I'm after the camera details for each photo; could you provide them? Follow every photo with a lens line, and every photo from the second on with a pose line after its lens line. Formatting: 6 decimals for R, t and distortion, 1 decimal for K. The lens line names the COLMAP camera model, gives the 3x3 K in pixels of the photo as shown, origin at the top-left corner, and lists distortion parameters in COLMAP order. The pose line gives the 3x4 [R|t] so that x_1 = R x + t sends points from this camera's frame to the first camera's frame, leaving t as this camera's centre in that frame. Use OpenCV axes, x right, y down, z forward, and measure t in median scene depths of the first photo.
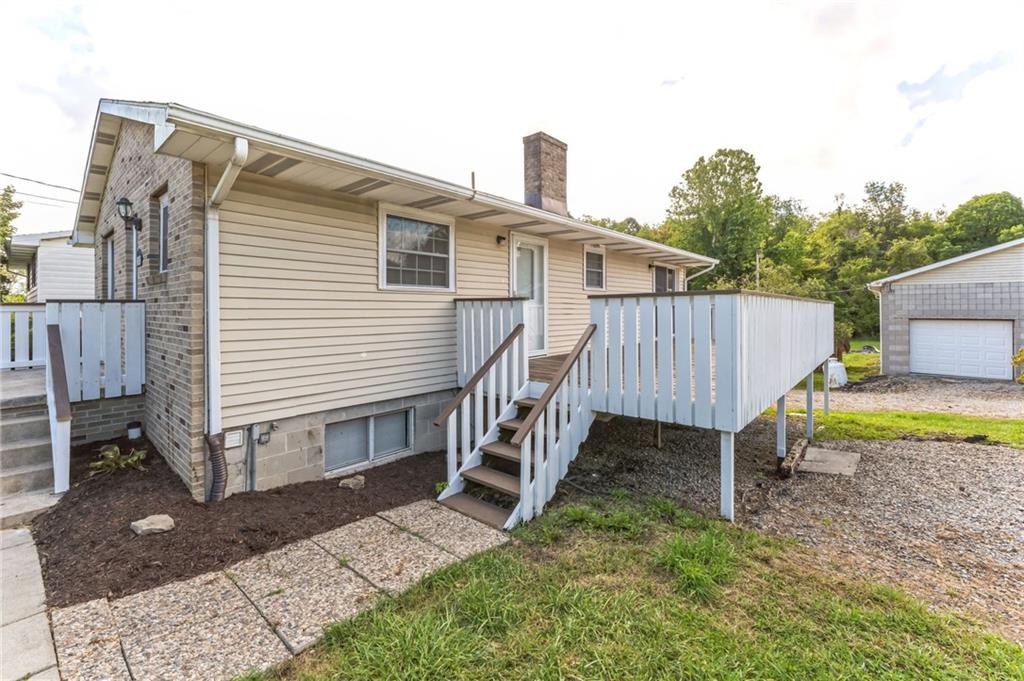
lens RADIAL K [[428.3, 0, 502.6], [0, 428.3, 305.9], [0, 0, 1]] dist [-0.004163, 0.000205]
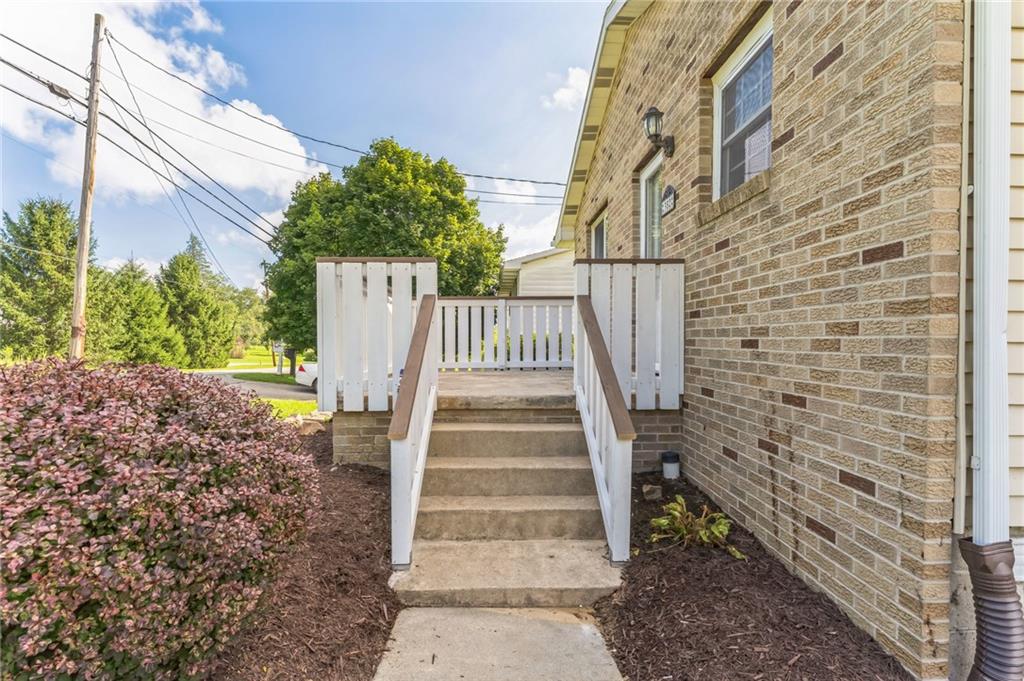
lens RADIAL K [[520.8, 0, 511.7], [0, 520.8, 340.3], [0, 0, 1]] dist [-0.002244, -0.000505]
pose [[0.674590, 0.009809, -0.738127, -0.533652], [0.004314, 0.999842, 0.017229, 0.106871], [0.738180, -0.014807, 0.674442, 0.361188]]
